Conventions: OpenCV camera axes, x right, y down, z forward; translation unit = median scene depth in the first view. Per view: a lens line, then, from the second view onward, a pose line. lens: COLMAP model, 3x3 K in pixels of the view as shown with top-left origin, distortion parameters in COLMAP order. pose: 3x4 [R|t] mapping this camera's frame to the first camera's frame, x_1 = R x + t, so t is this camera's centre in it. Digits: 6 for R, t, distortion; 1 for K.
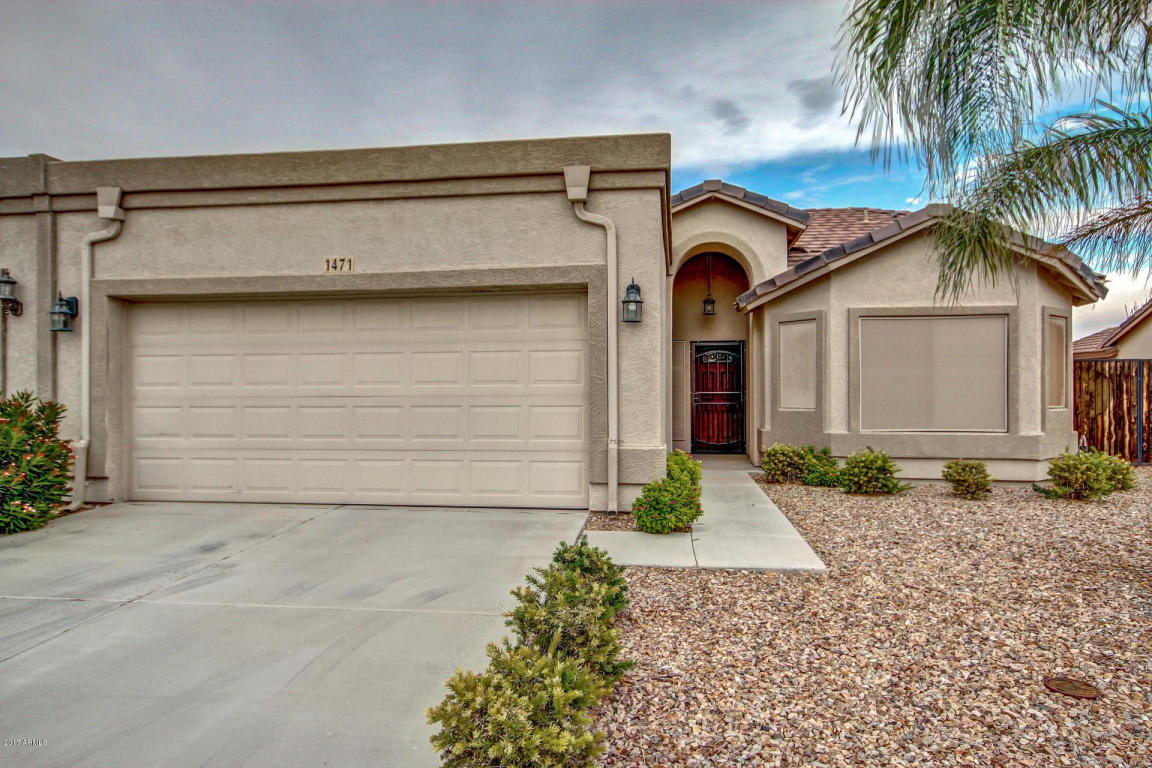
lens RADIAL K [[707.8, 0, 572.7], [0, 707.8, 387.9], [0, 0, 1]] dist [0.018724, 0.002920]
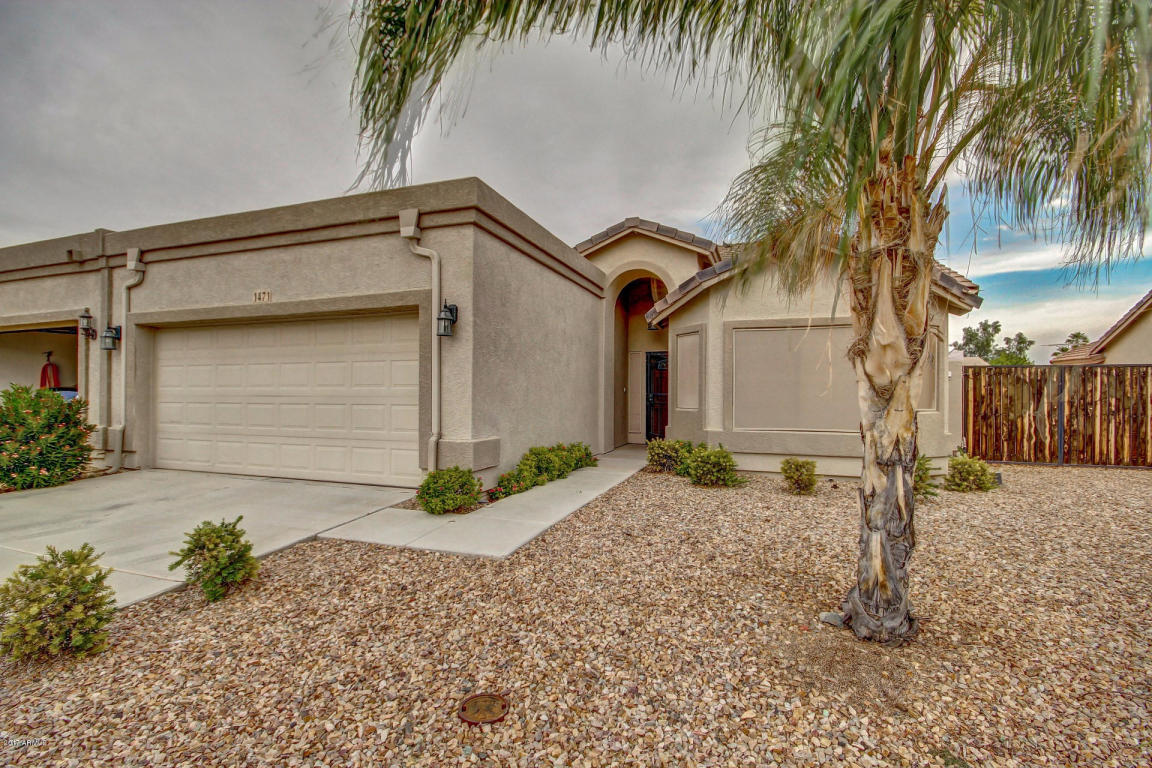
lens RADIAL K [[530.7, 0, 570.1], [0, 530.7, 386.3], [0, 0, 1]] dist [0.003764, -0.005741]
pose [[0.977571, 0.003252, -0.210583, 0.423779], [-0.004275, 0.999981, -0.004404, -0.003886], [0.210565, 0.005206, 0.977566, 0.145450]]
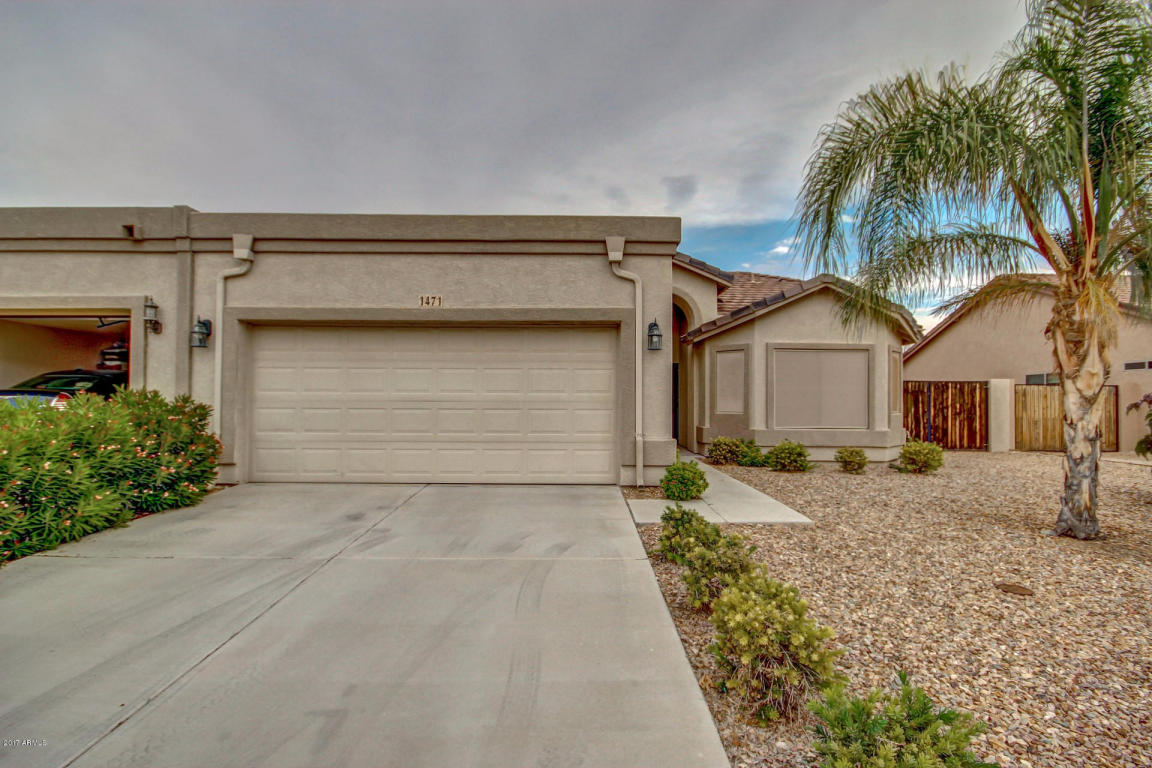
lens RADIAL K [[530.7, 0, 574.2], [0, 530.7, 389.3], [0, 0, 1]] dist [0.003764, -0.005741]
pose [[0.989705, 0.011913, 0.142627, -0.195808], [-0.010216, 0.999868, -0.012622, 0.000005], [-0.142759, 0.011035, 0.989696, -0.012519]]
